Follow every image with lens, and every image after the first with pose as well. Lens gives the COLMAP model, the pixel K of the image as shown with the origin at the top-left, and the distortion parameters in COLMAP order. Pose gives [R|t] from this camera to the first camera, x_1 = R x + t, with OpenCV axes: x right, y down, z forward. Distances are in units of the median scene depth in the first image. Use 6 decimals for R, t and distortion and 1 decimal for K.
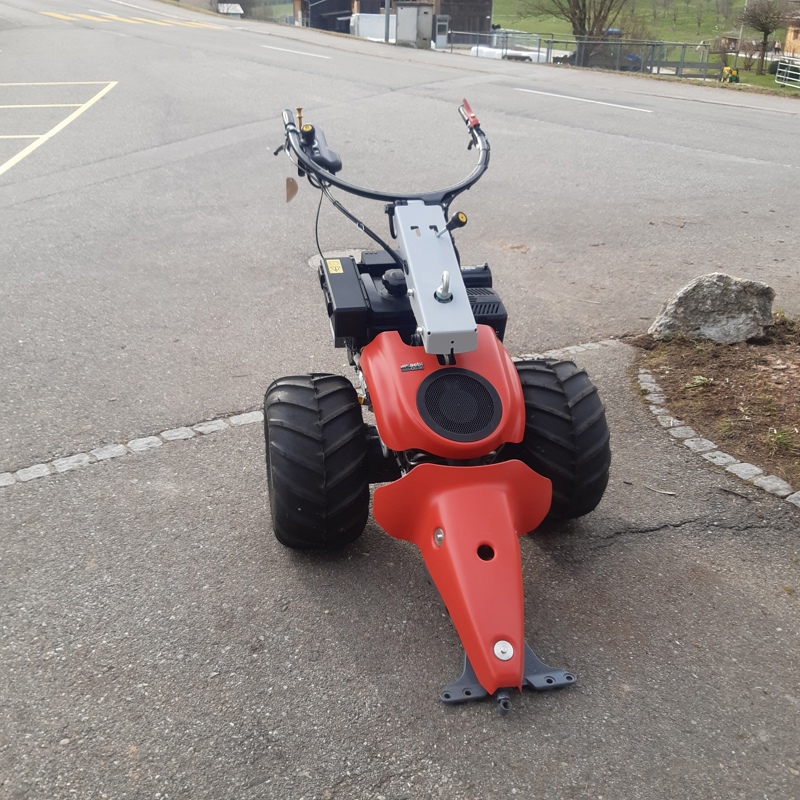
lens RADIAL K [[816.0, 0, 388.2], [0, 816.0, 397.8], [0, 0, 1]] dist [0.054142, -0.112587]
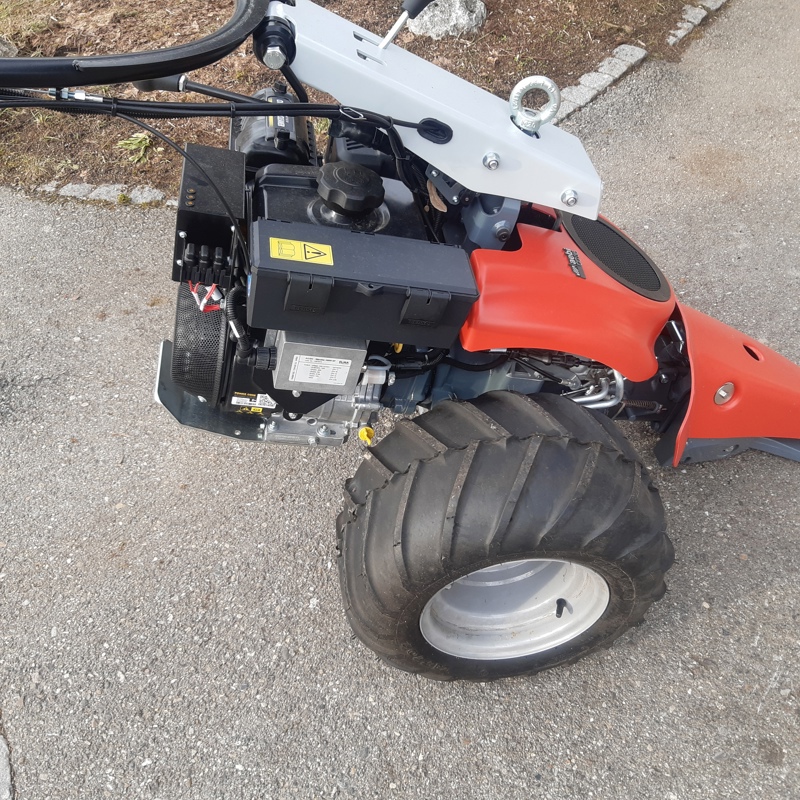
lens RADIAL K [[880.6, 0, 374.0], [0, 880.6, 400.0], [0, 0, 1]] dist [0.082152, -0.190782]
pose [[0.091132, -0.713308, 0.694901, -0.539654], [0.451132, 0.651666, 0.609763, -0.456542], [-0.887792, 0.257923, 0.381184, 1.032378]]
